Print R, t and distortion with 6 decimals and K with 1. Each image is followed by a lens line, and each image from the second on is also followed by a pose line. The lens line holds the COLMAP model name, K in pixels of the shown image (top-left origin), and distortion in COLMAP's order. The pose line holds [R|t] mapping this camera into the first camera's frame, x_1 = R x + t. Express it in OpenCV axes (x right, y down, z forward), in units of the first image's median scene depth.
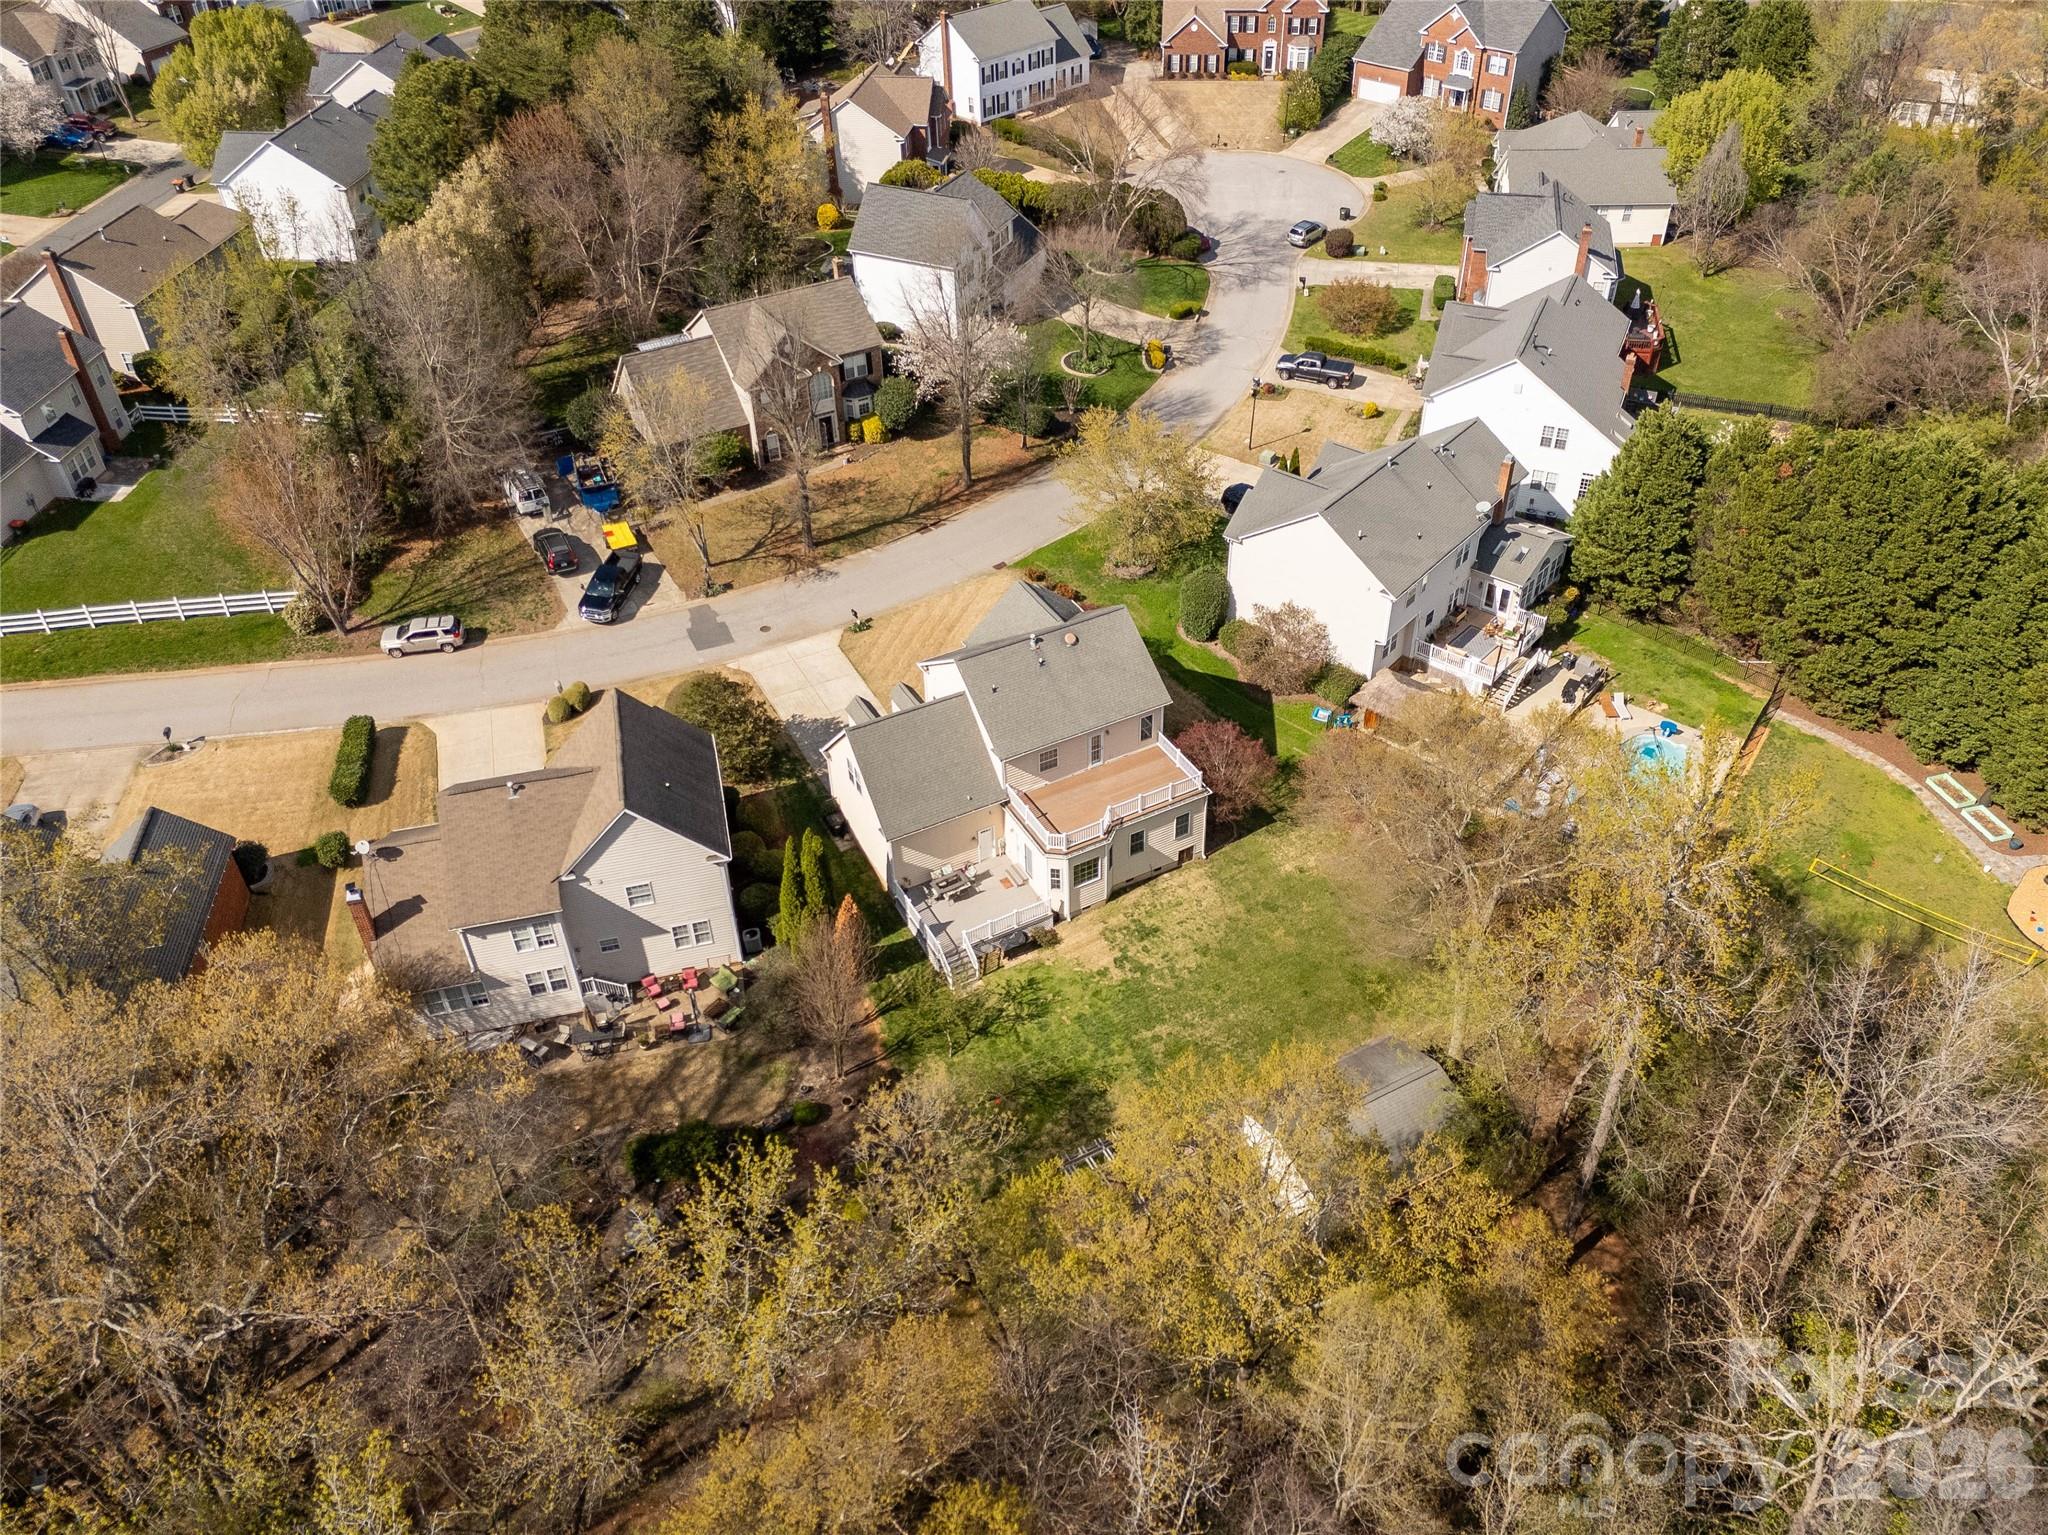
lens RADIAL K [[1456.0, 0, 1024.0], [0, 1456.0, 767.5], [0, 0, 1]] dist [0.062874, -0.051168]
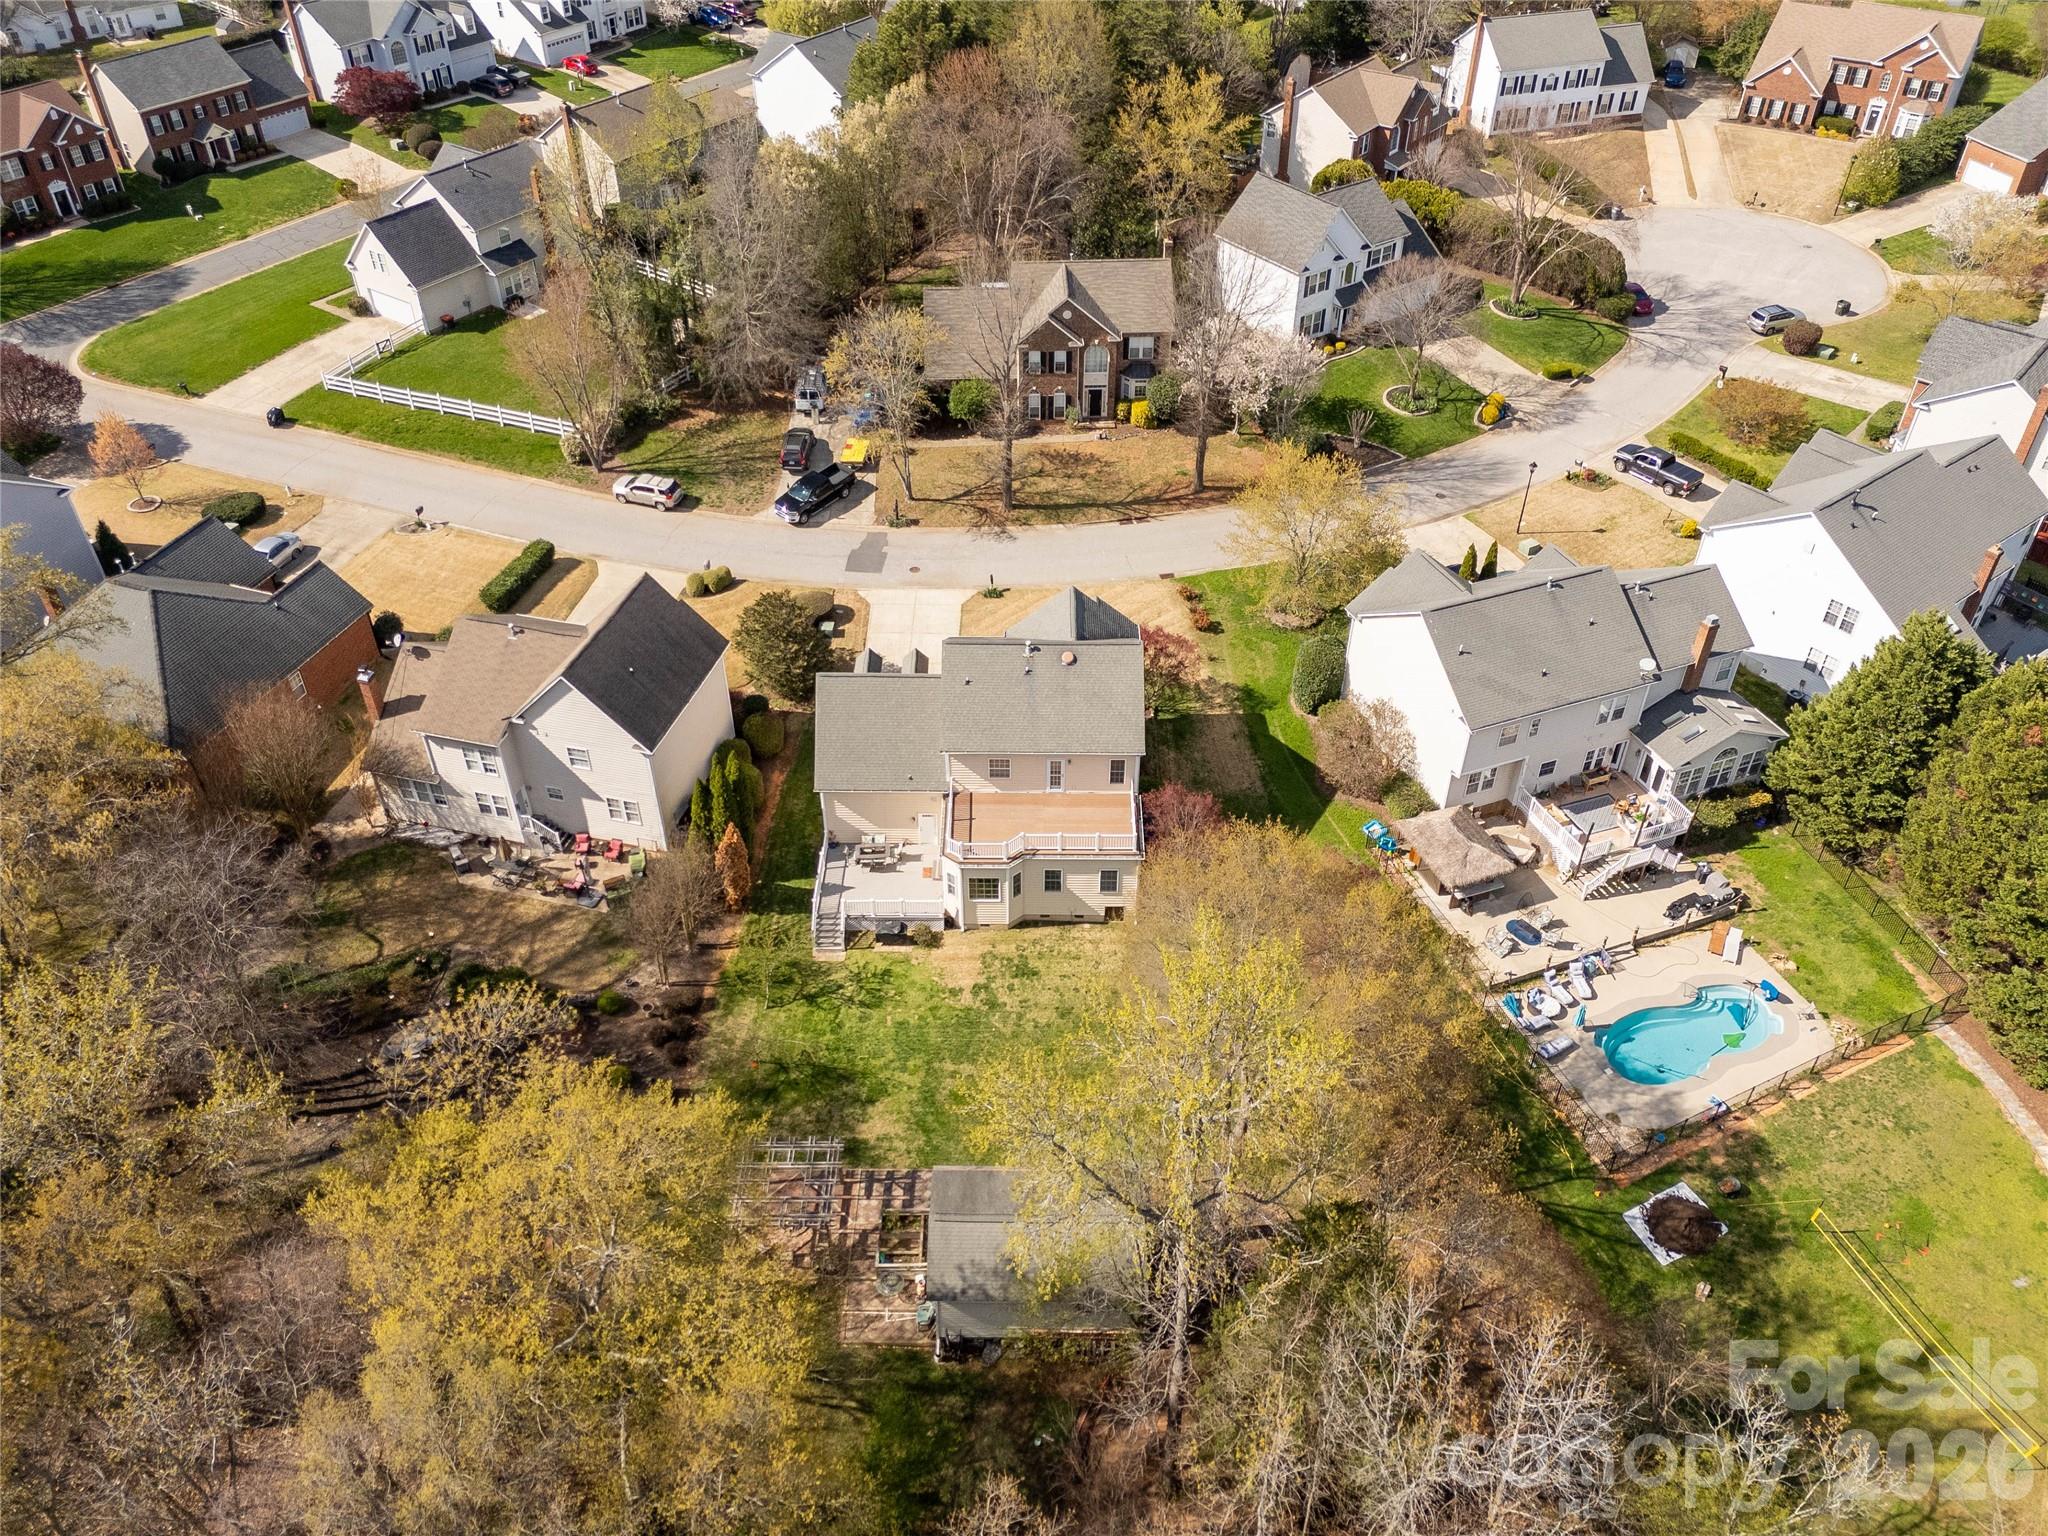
lens RADIAL K [[1452.6, 0, 1022.5], [0, 1452.6, 721.6], [0, 0, 1]] dist [0.071329, -0.062115]
pose [[0.877402, 0.315353, -0.361549, 0.281979], [-0.317360, 0.946677, 0.055553, -0.071069], [0.359789, 0.065999, 0.930697, 0.074834]]
